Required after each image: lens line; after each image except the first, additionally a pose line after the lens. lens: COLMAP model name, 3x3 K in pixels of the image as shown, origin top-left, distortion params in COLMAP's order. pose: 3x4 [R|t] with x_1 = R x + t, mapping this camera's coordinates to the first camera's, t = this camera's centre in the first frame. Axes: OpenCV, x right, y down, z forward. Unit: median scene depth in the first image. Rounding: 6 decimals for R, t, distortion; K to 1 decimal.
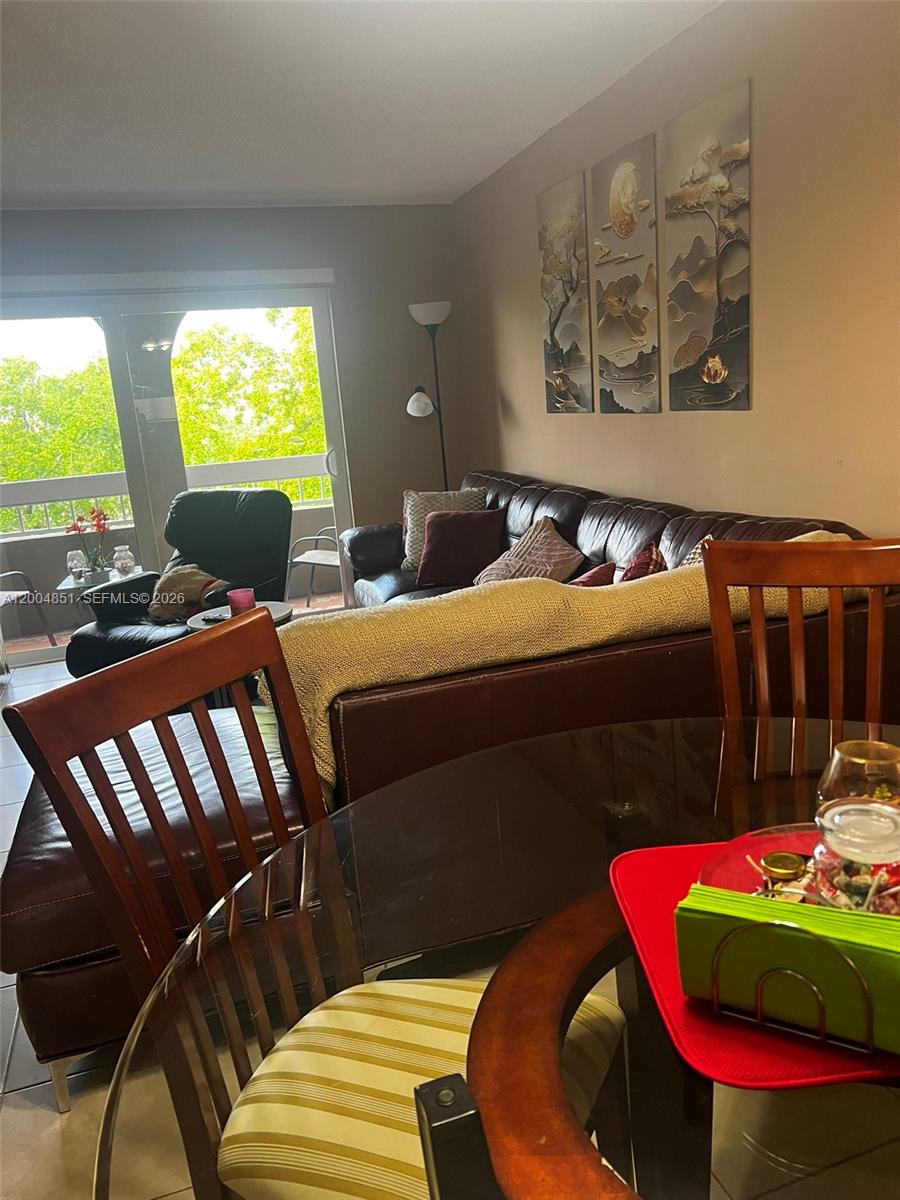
lens RADIAL K [[895.4, 0, 443.3], [0, 895.4, 609.1], [0, 0, 1]] dist [0.047907, -0.059970]
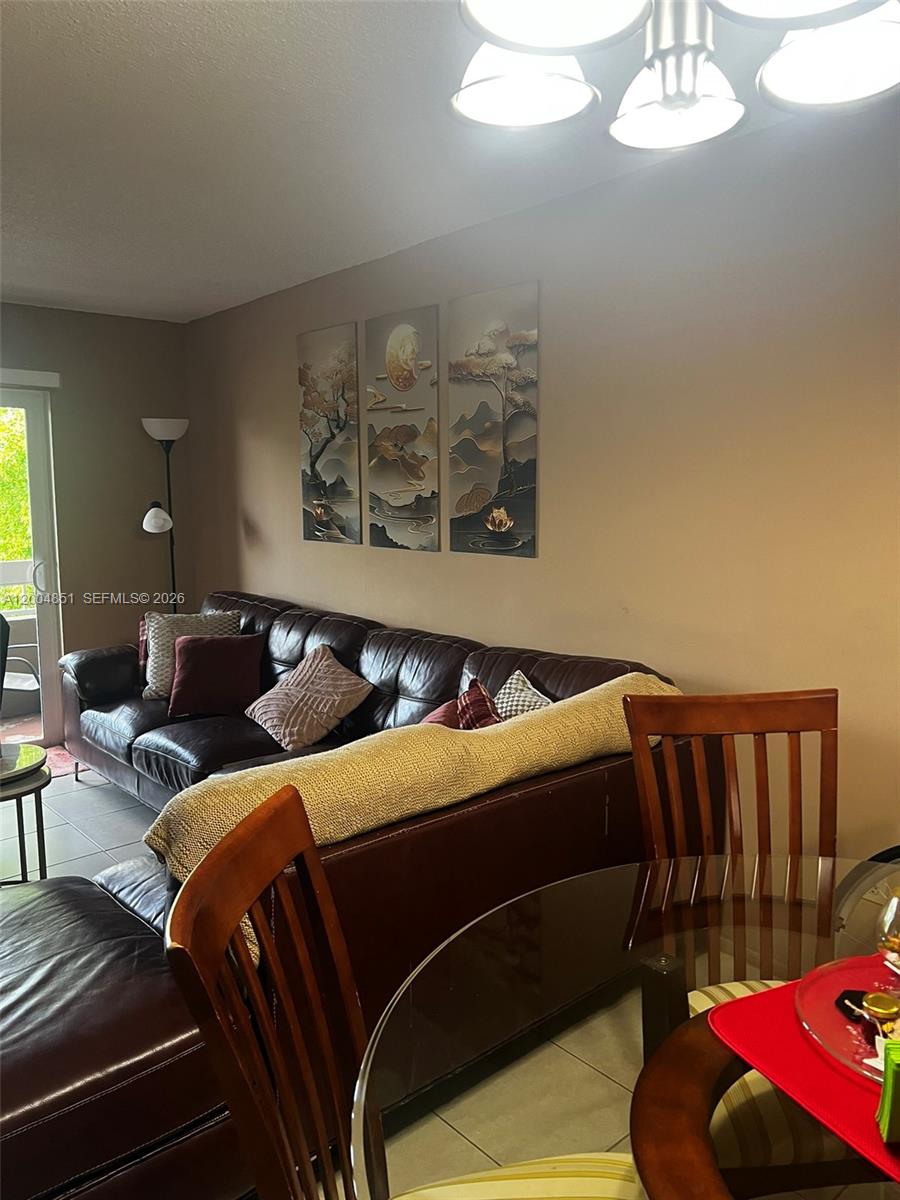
lens RADIAL K [[895.4, 0, 411.1], [0, 895.4, 610.4], [0, 0, 1]] dist [0.047907, -0.059970]
pose [[0.906757, 0.012533, 0.421466, -0.238462], [0.030654, 0.994954, -0.095537, -0.046493], [-0.420537, 0.099549, 0.901798, 0.053339]]
